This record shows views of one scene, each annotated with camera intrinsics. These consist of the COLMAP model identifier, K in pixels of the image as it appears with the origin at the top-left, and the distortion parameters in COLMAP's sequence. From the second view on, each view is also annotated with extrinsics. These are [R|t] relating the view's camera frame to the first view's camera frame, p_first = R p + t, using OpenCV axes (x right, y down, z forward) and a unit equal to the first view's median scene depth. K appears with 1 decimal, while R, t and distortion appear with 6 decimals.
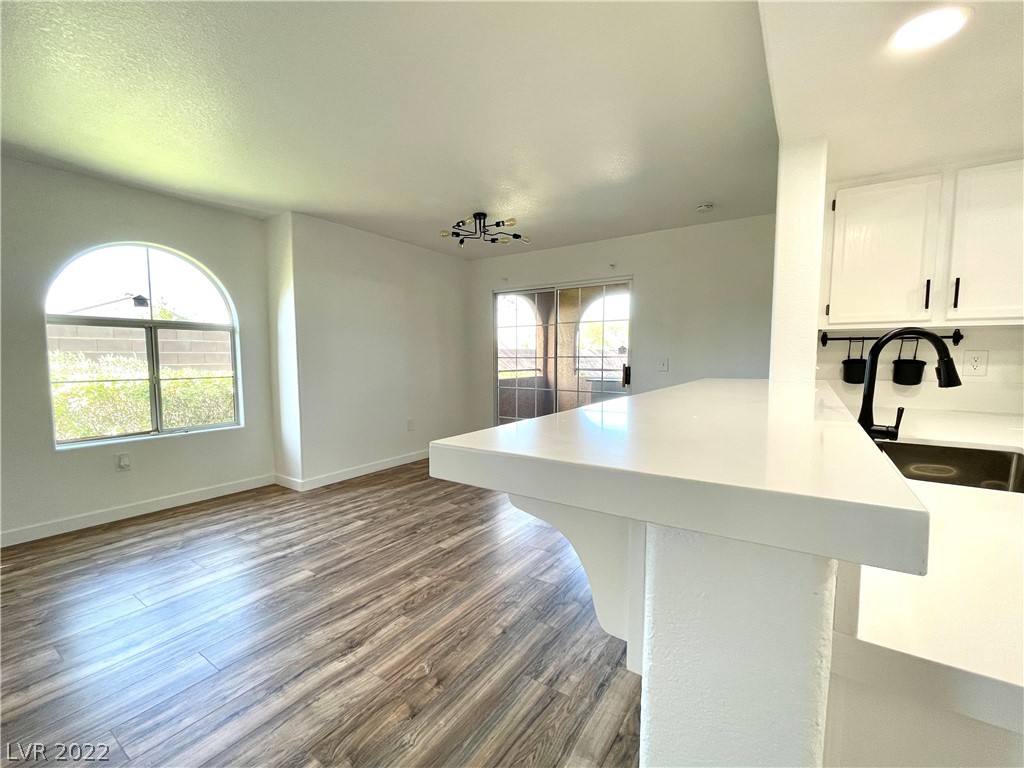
lens RADIAL K [[435.2, 0, 481.3], [0, 435.2, 388.5], [0, 0, 1]] dist [-0.003106, -0.000235]
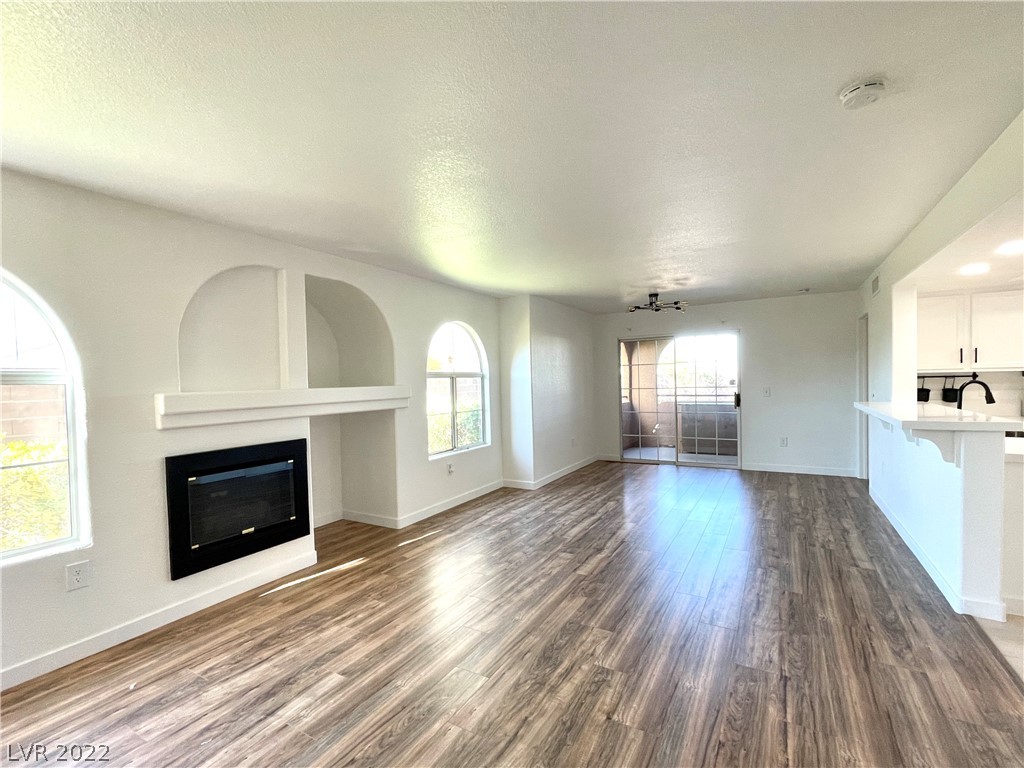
lens RADIAL K [[435.2, 0, 513.6], [0, 435.2, 391.0], [0, 0, 1]] dist [-0.003106, -0.000235]
pose [[0.997361, -0.026964, 0.067408, -0.653901], [0.030567, 0.998127, -0.052998, -0.009616], [-0.065852, 0.054919, 0.996317, -0.470067]]
